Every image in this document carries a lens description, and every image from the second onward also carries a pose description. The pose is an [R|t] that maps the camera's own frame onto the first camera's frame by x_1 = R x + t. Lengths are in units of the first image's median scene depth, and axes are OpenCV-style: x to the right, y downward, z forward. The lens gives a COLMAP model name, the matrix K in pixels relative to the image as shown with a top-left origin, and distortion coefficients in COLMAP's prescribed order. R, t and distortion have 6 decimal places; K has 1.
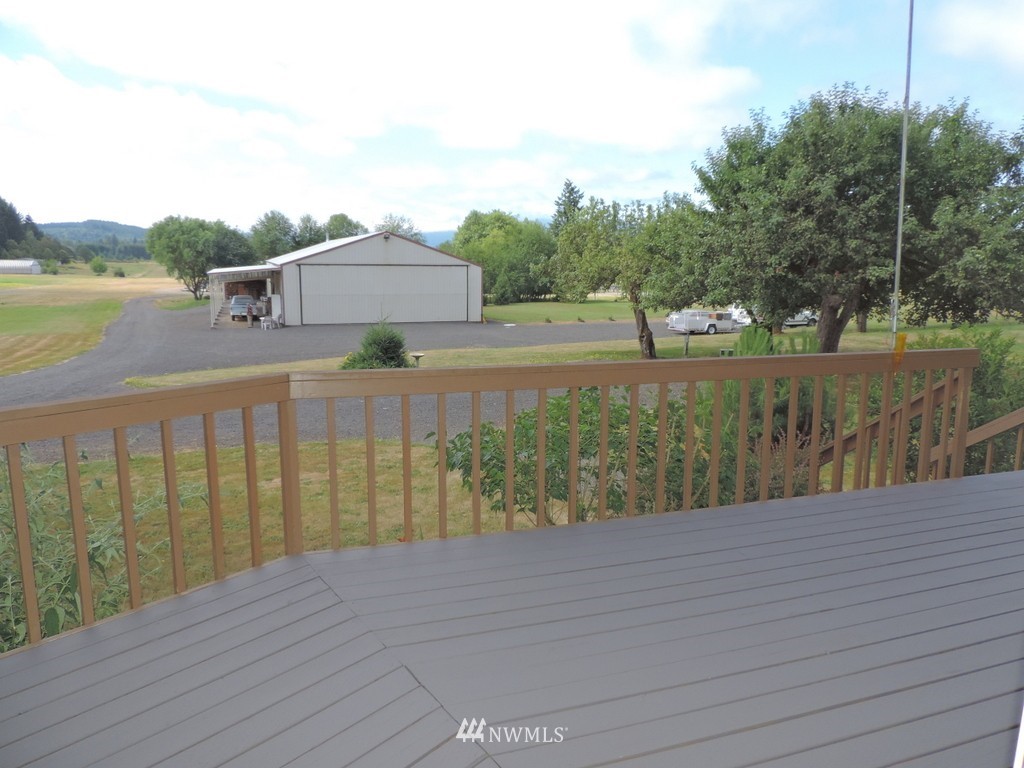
lens RADIAL K [[734.6, 0, 512.0], [0, 734.6, 384.0], [0, 0, 1]] dist [-0.005091, -0.003631]
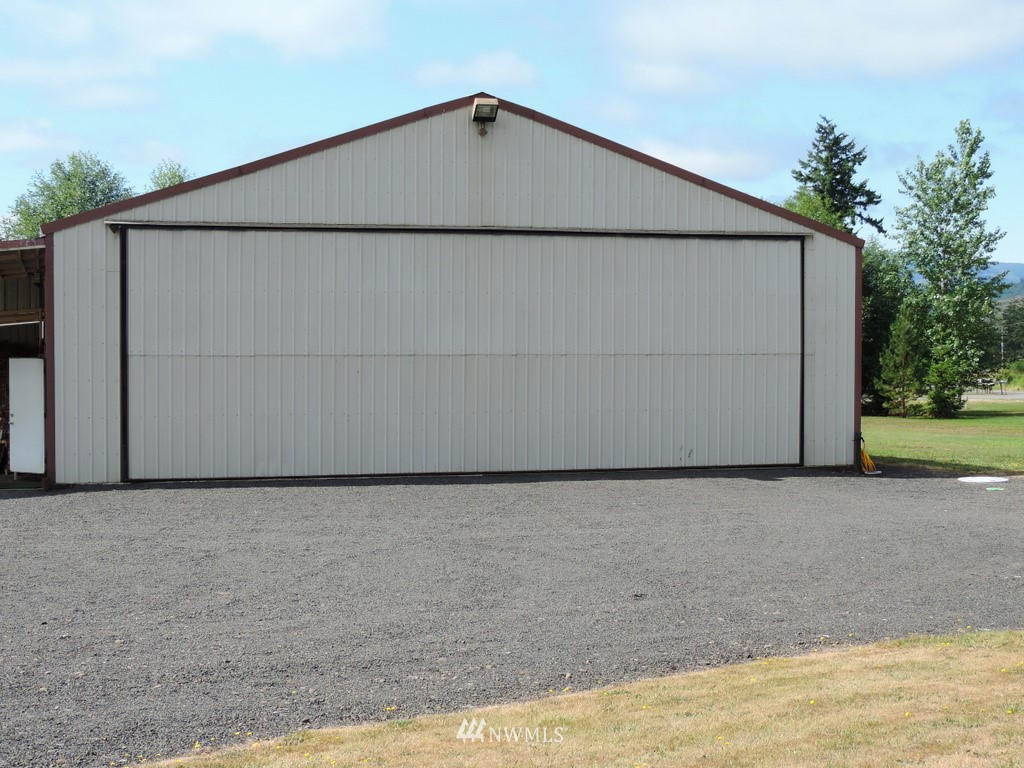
lens RADIAL K [[1652.7, 0, 512.0], [0, 1652.7, 384.0], [0, 0, 1]] dist [0.004360, 0.012537]
pose [[0.997608, -0.005498, -0.068907, -0.064366], [-0.004170, 0.990229, -0.139387, -0.019345], [0.069001, 0.139341, 0.987838, 0.246250]]
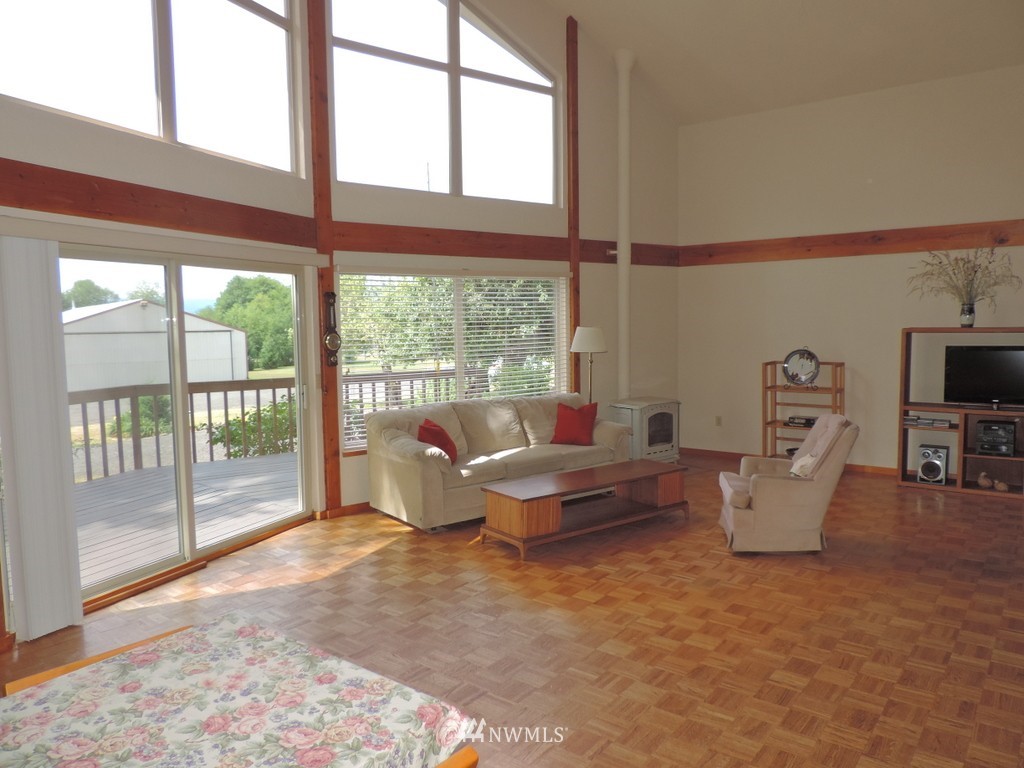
lens RADIAL K [[734.6, 0, 512.0], [0, 734.6, 384.0], [0, 0, 1]] dist [-0.005091, -0.003631]
pose [[0.954144, -0.047700, 0.295522, 0.004804], [0.071605, 0.994931, -0.070598, 0.007851], [-0.290657, 0.088522, 0.952724, -0.051784]]
